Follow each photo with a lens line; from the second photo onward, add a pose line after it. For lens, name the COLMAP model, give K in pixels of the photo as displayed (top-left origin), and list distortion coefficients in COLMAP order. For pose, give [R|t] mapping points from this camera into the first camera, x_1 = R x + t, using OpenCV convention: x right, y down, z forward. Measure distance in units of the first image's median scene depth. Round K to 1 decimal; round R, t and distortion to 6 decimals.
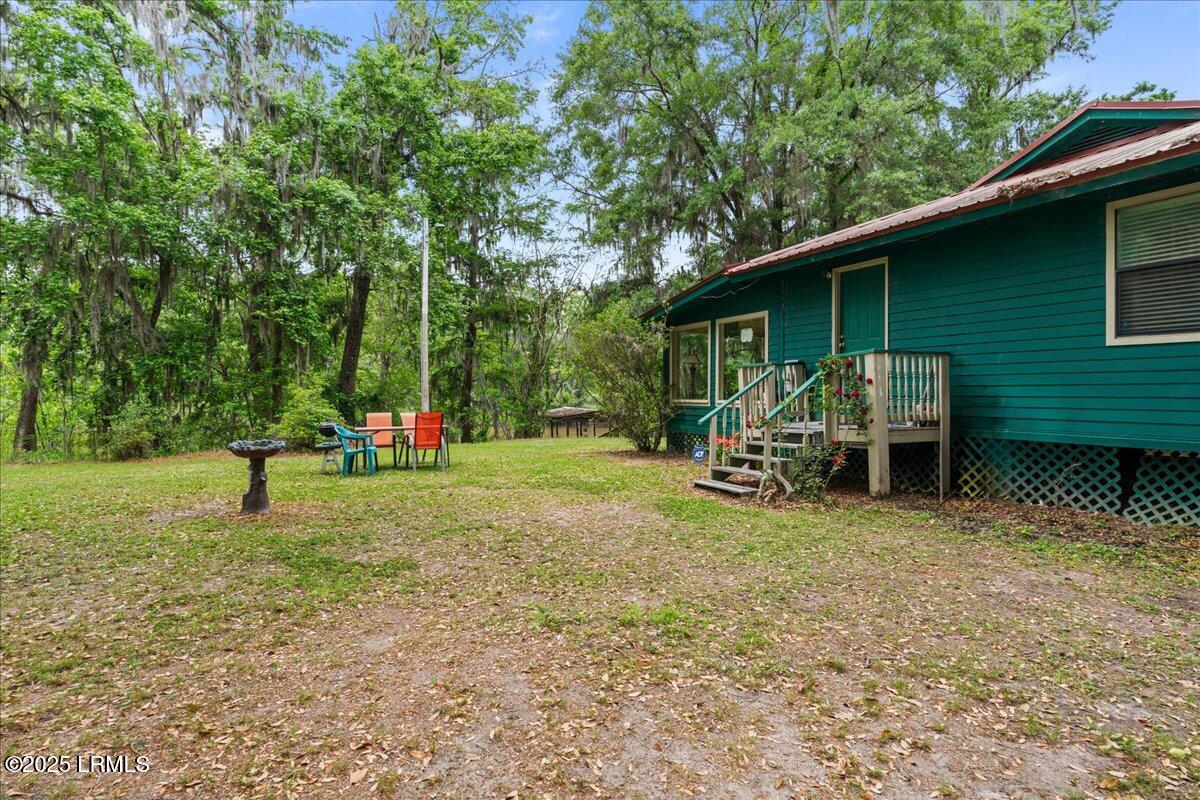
lens RADIAL K [[590.6, 0, 601.2], [0, 590.6, 395.8], [0, 0, 1]] dist [-0.013487, 0.000471]
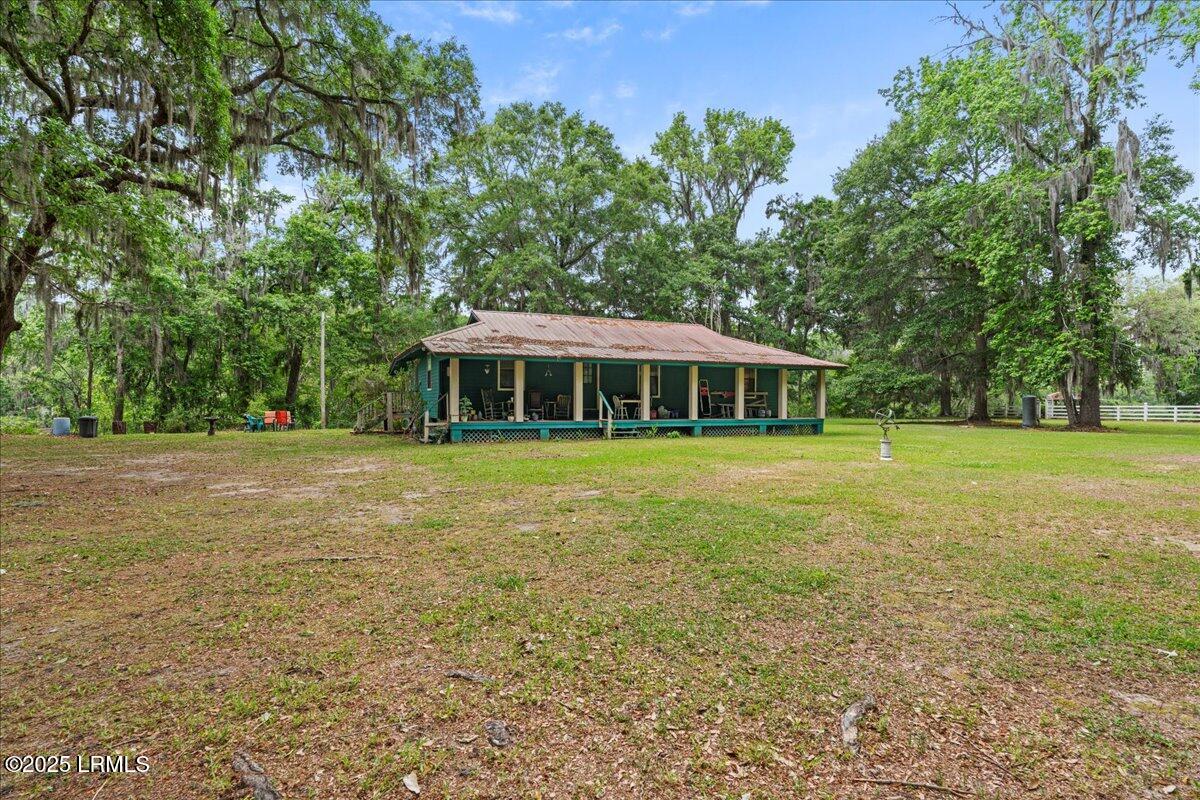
lens RADIAL K [[590.6, 0, 618.6], [0, 590.6, 409.0], [0, 0, 1]] dist [-0.013487, 0.000471]
pose [[0.999880, -0.007219, -0.013688, 0.669251], [0.007419, 0.999866, 0.014618, -0.003983], [0.013580, -0.014718, 0.999799, -0.884822]]
